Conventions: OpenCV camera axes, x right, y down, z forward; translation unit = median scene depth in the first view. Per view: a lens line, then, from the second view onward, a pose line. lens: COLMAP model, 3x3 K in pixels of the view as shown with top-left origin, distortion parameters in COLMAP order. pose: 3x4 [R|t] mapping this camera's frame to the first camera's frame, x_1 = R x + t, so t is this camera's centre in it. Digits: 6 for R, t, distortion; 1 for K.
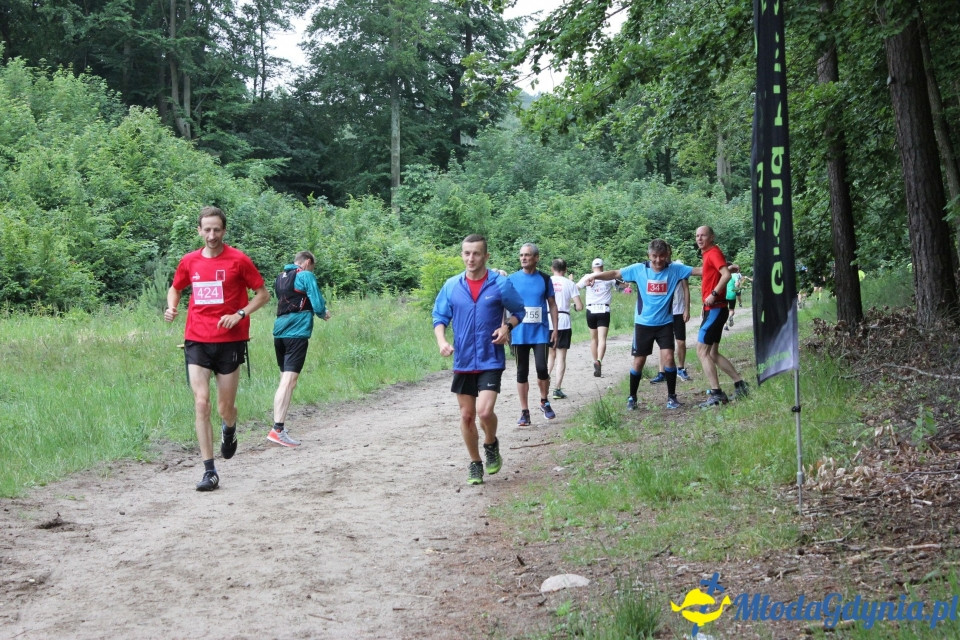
lens RADIAL K [[1453.0, 0, 503.1], [0, 1453.0, 318.7], [0, 0, 1]] dist [-0.046560, 0.035157]
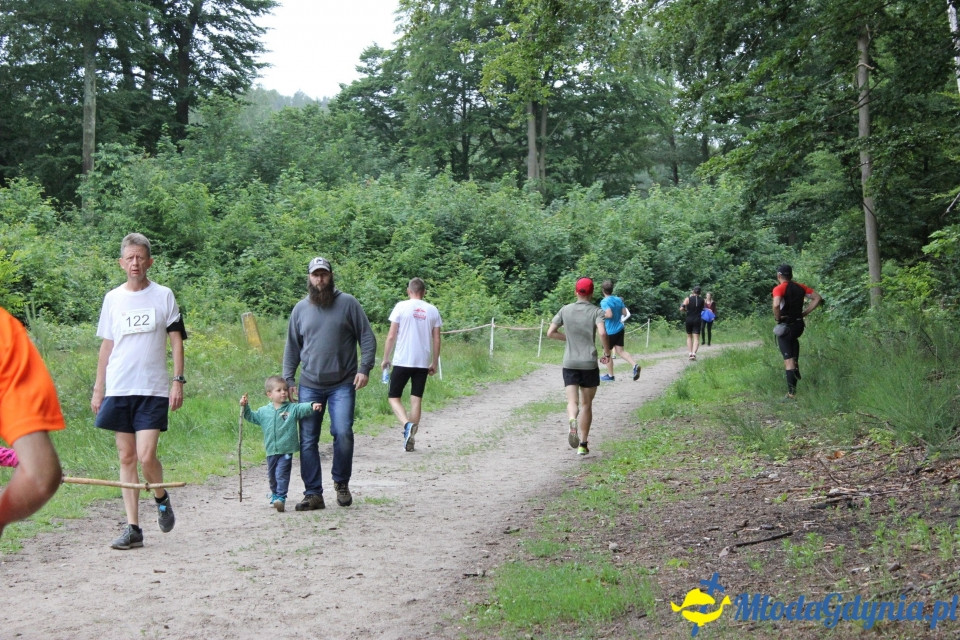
lens RADIAL K [[1680.2, 0, 480.0], [0, 1680.2, 320.0], [0, 0, 1]] dist [0.048190, 0.053821]
pose [[0.992303, 0.018896, 0.122381, 0.021238], [-0.016495, 0.999652, -0.020610, -0.006299], [-0.122728, 0.018432, 0.992269, 0.179260]]
